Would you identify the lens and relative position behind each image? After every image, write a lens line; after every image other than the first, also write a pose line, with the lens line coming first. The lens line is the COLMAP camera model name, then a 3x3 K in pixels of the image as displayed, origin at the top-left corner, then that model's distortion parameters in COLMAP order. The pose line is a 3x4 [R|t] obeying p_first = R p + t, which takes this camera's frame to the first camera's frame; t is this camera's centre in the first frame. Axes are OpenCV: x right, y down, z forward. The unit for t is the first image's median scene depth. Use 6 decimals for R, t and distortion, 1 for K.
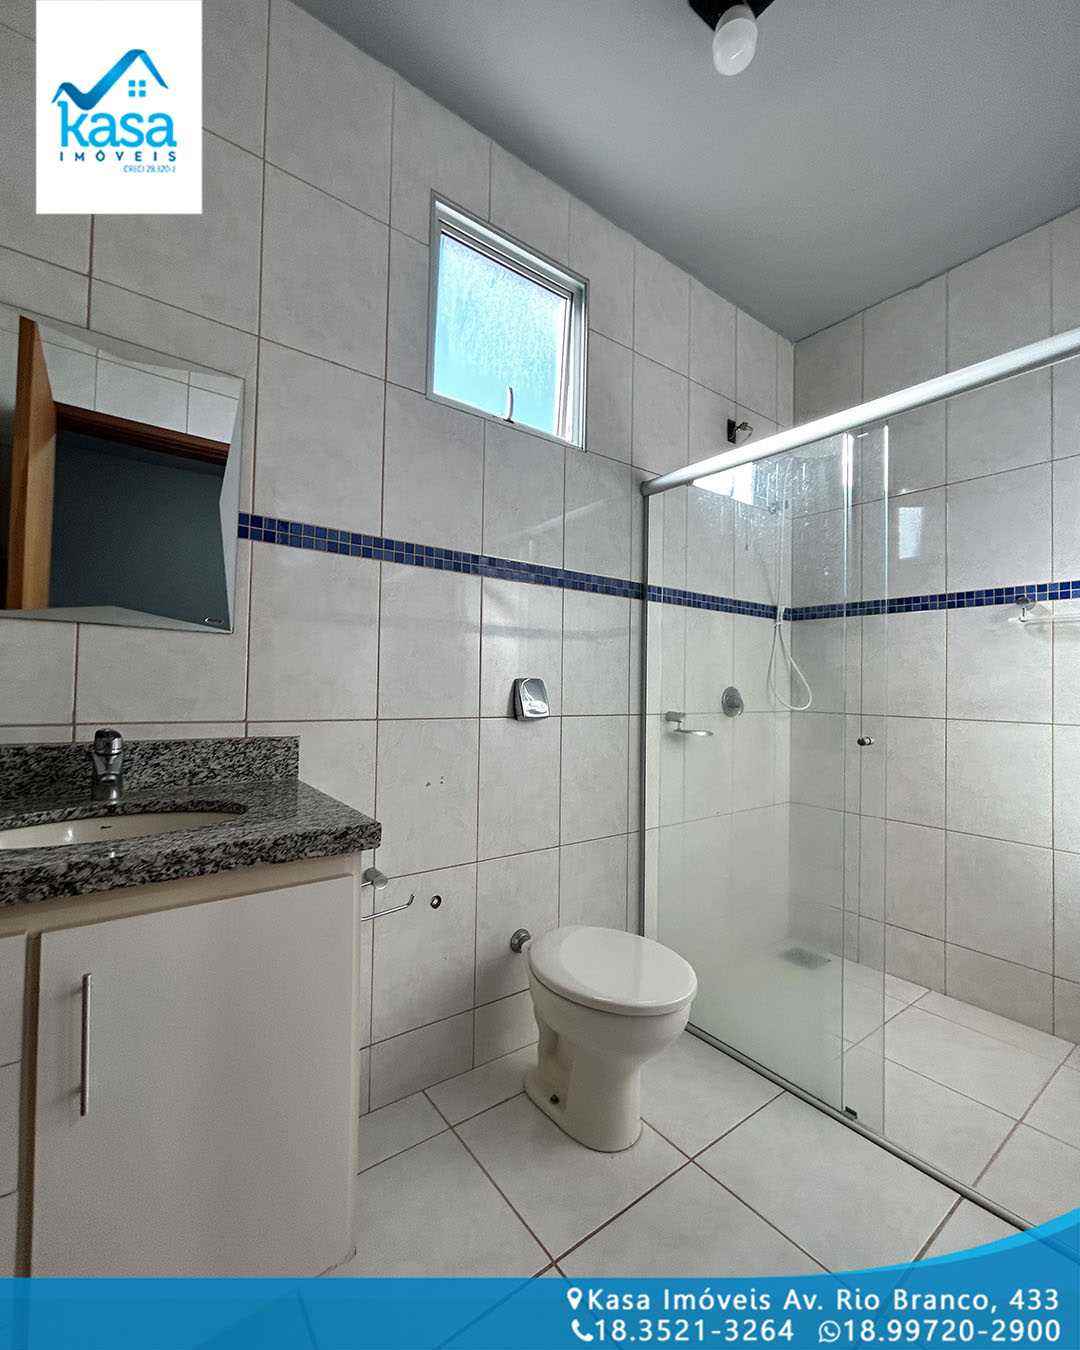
lens RADIAL K [[582.7, 0, 535.9], [0, 582.7, 674.4], [0, 0, 1]] dist [-0.008595, 0.000749]
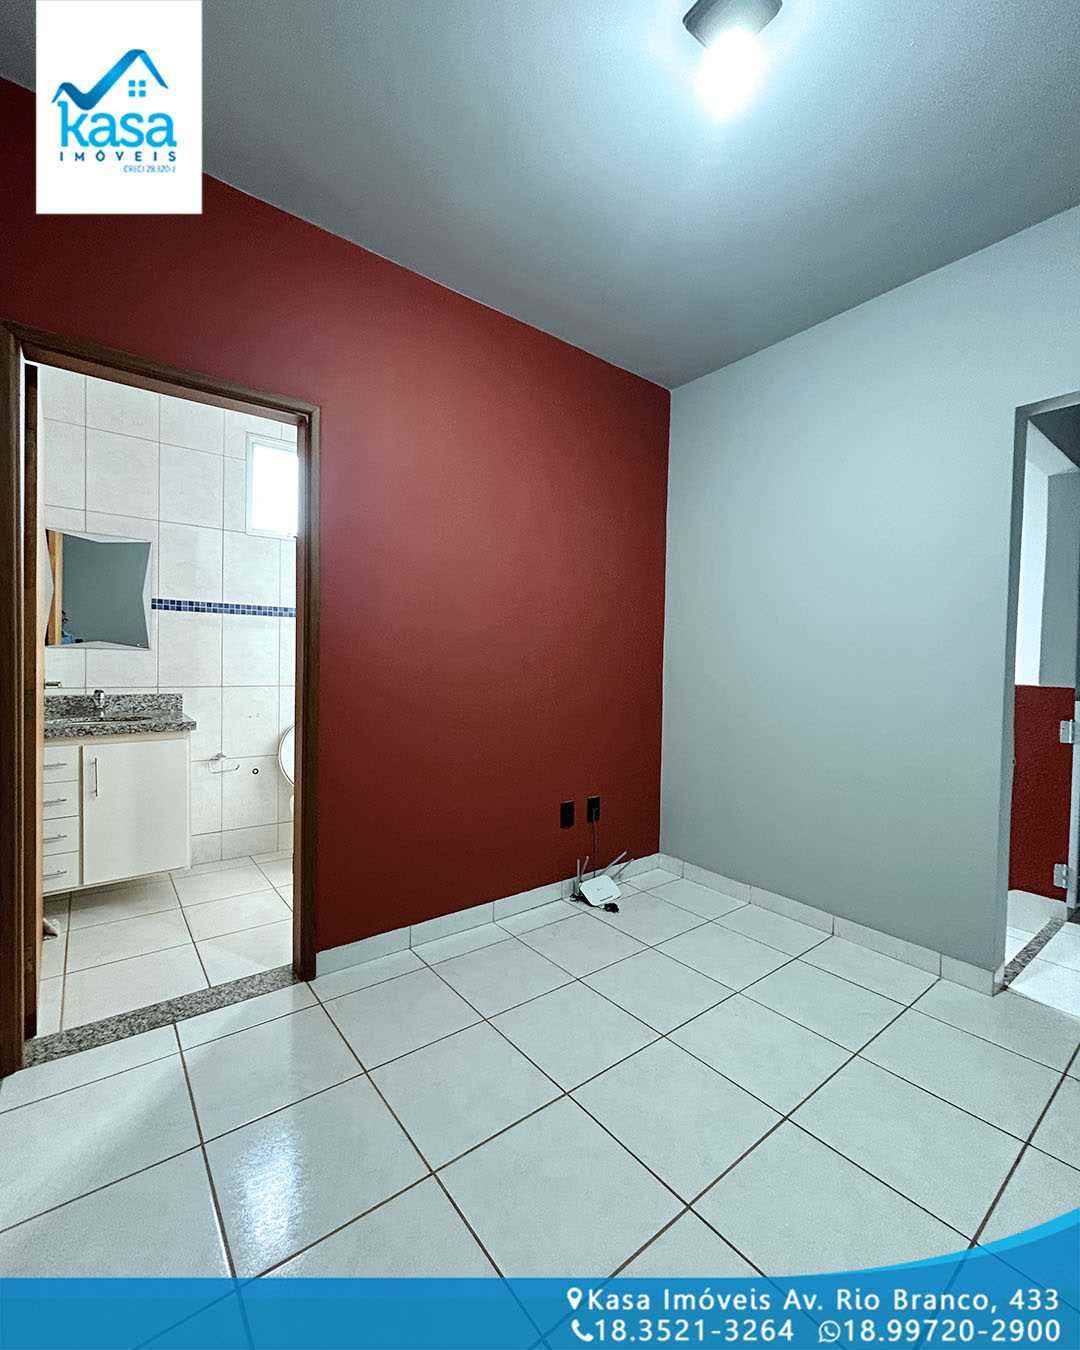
lens RADIAL K [[582.7, 0, 544.1], [0, 582.7, 673.3], [0, 0, 1]] dist [-0.008595, 0.000749]
pose [[0.999652, -0.001336, 0.026350, 1.041365], [-0.000100, 0.998519, 0.054402, -0.106632], [-0.026384, -0.054385, 0.998171, -1.439611]]
